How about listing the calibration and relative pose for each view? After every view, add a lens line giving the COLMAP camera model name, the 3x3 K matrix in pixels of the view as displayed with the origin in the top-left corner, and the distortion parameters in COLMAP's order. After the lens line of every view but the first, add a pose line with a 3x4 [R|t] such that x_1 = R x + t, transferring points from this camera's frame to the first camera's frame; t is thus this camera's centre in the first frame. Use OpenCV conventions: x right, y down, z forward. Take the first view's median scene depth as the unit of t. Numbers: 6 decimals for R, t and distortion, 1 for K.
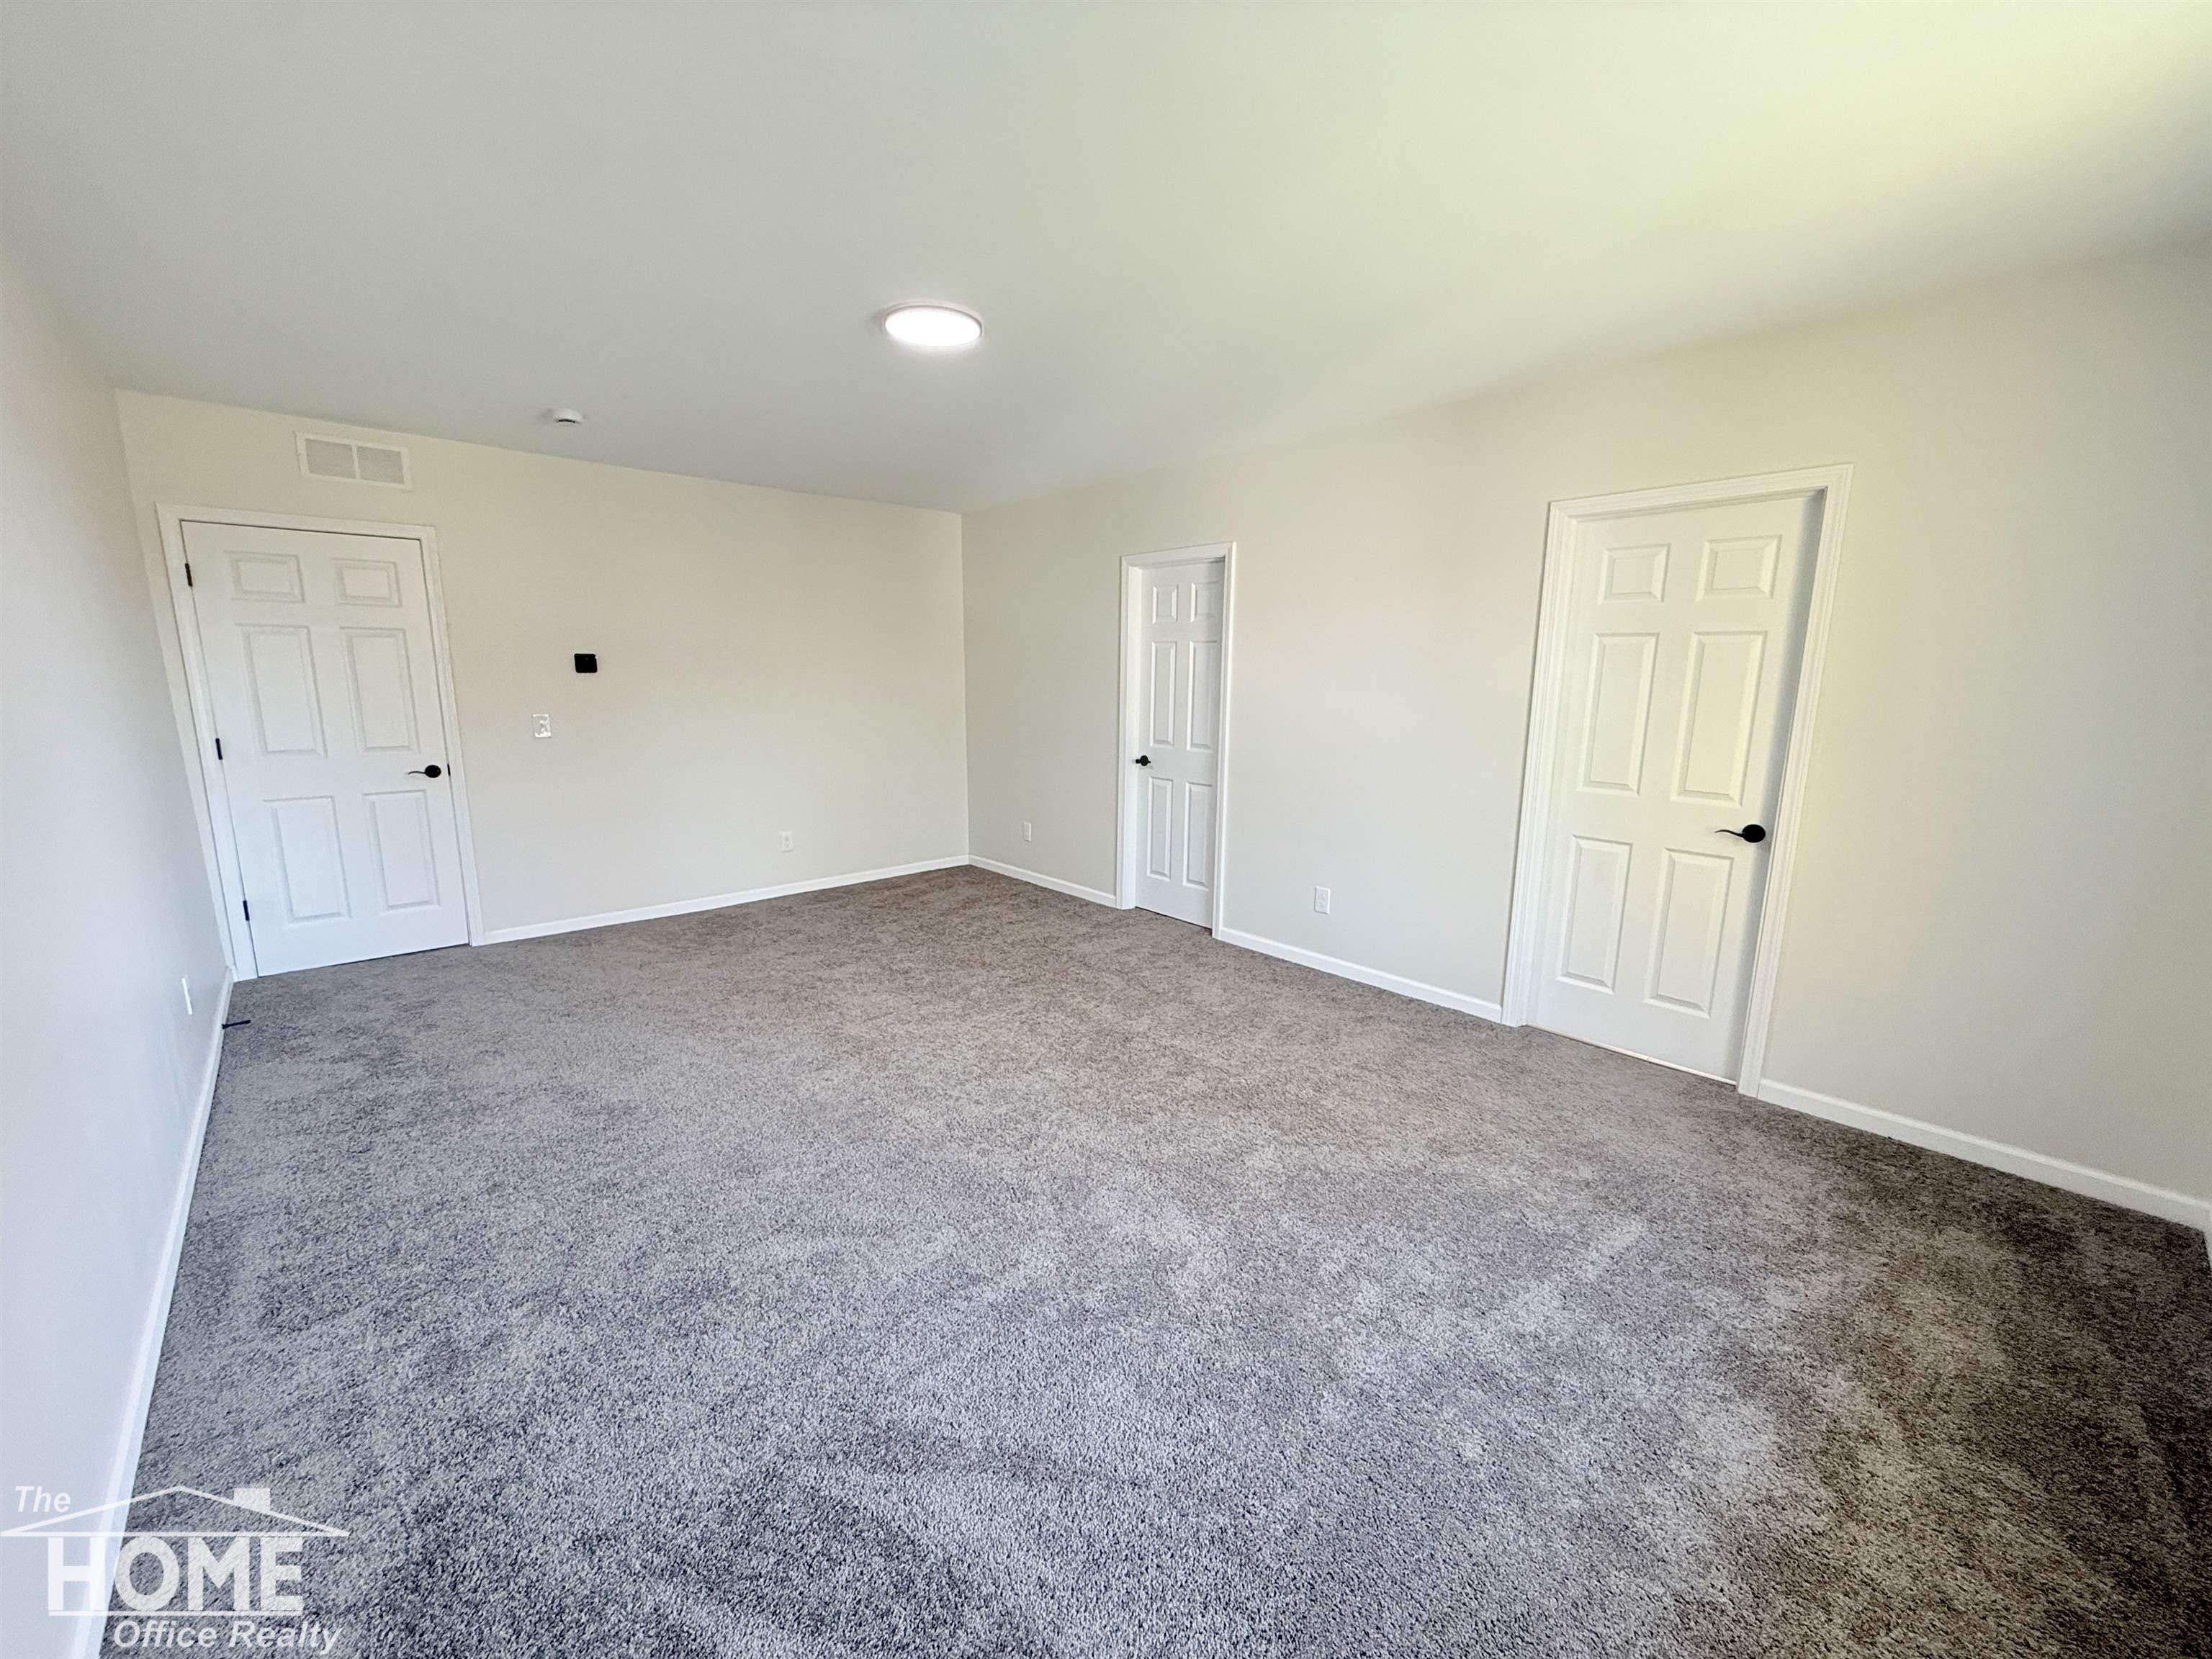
lens RADIAL K [[882.6, 0, 1106.0], [0, 882.6, 829.5], [0, 0, 1]] dist [-0.001803, -0.000385]
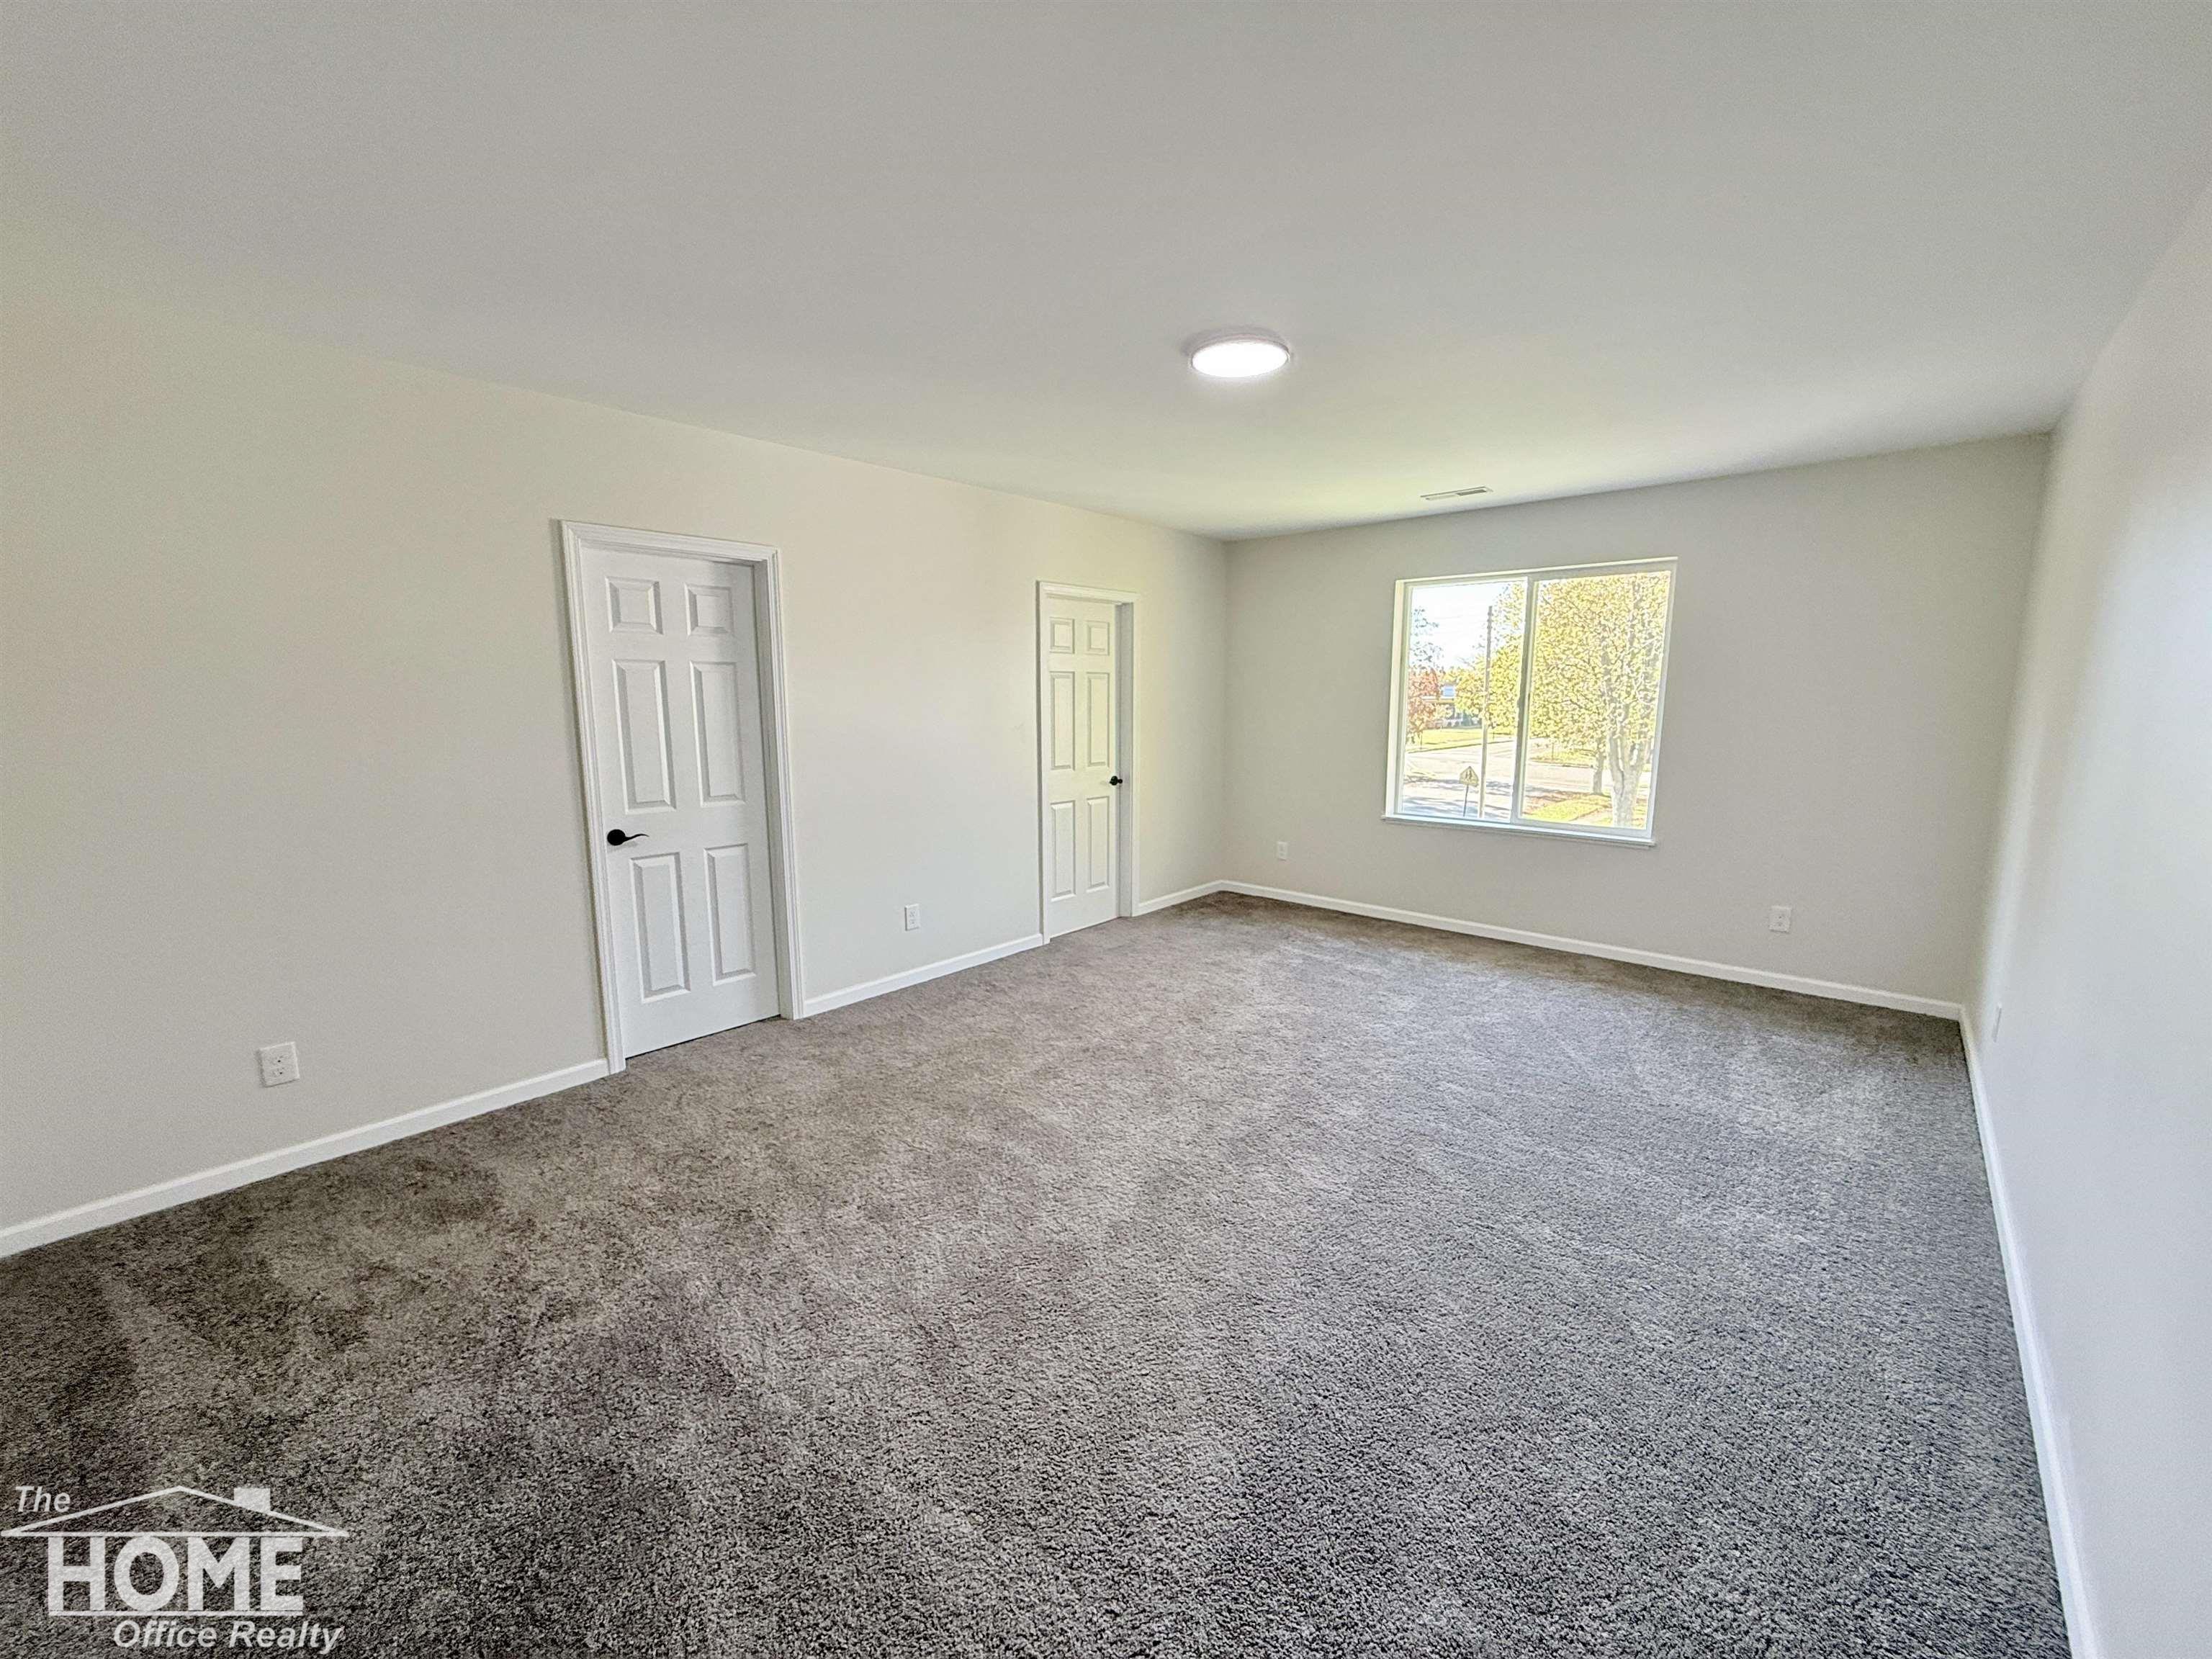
lens RADIAL K [[864.9, 0, 1110.6], [0, 864.9, 821.3], [0, 0, 1]] dist [0.000489, -0.000014]
pose [[-0.107274, -0.152536, 0.982459, -0.855093], [0.181986, 0.968453, 0.170233, -0.179462], [-0.977432, 0.197055, -0.076131, 0.927191]]
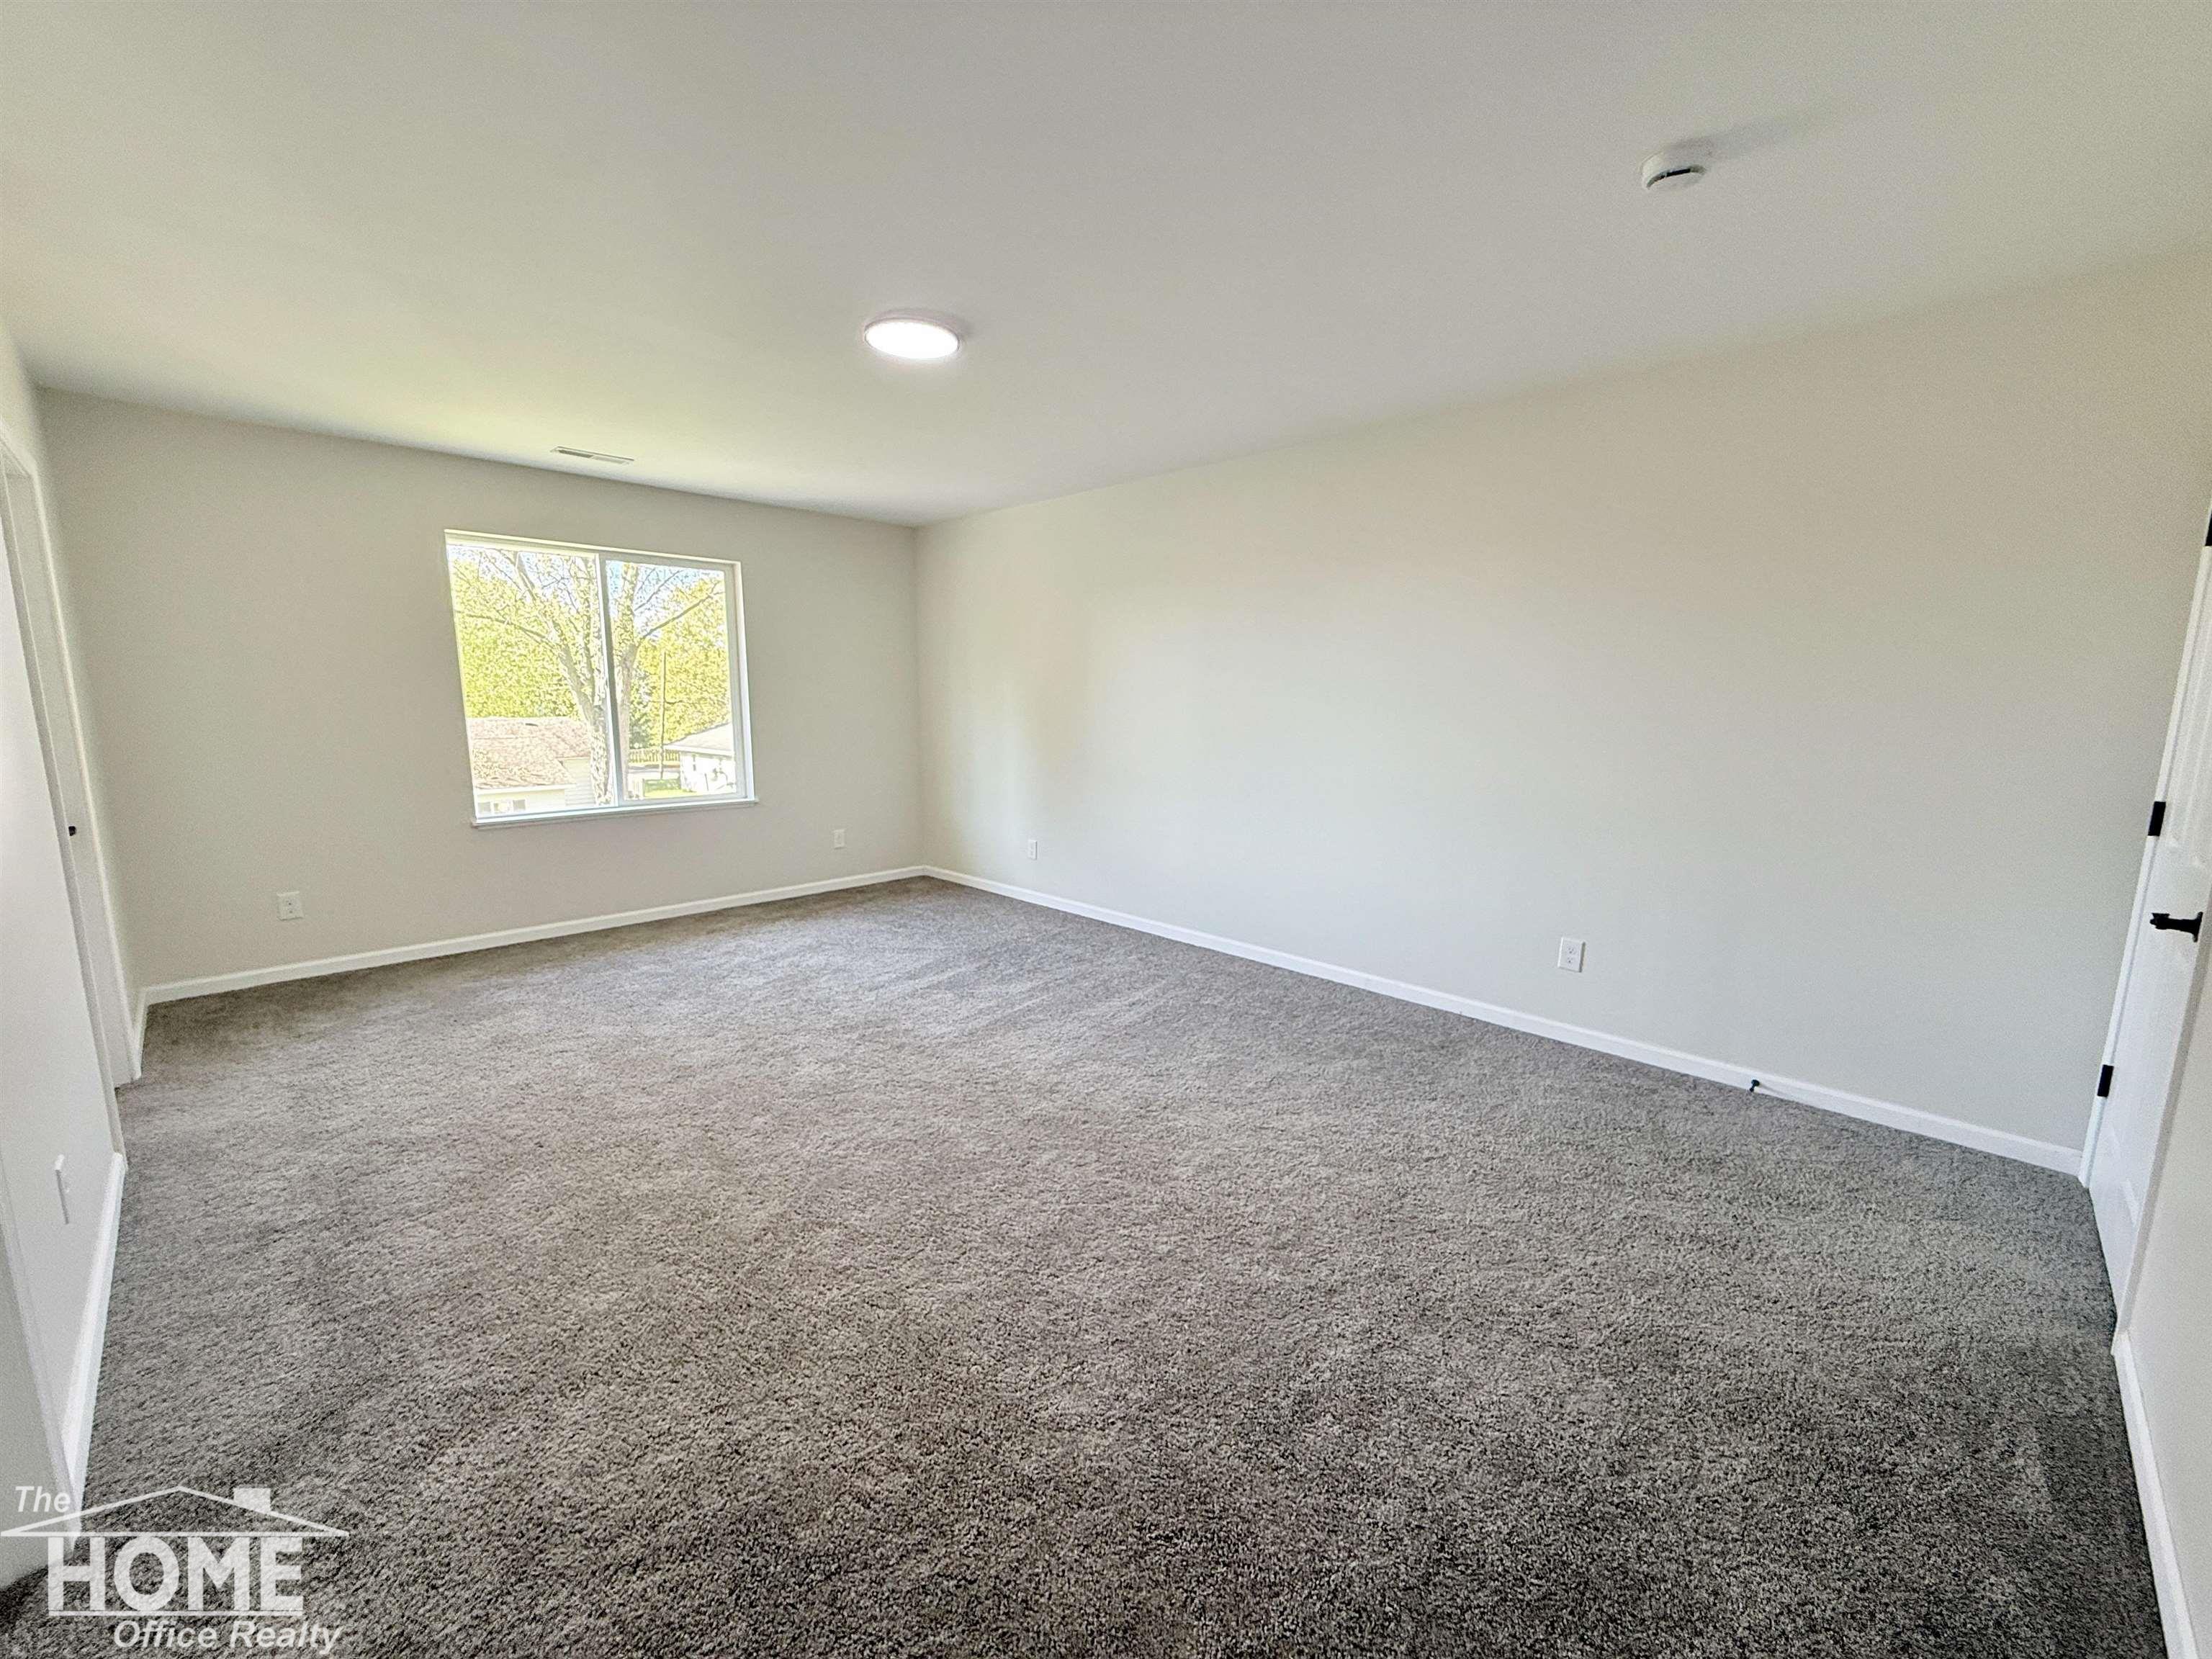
lens RADIAL K [[878.4, 0, 1106.8], [0, 878.4, 830.8], [0, 0, 1]] dist [-0.000298, -0.000358]
pose [[-0.999138, -0.010934, -0.040055, -0.281694], [-0.023921, 0.940095, 0.340073, -0.275759], [0.033937, 0.340738, -0.939546, 1.528521]]
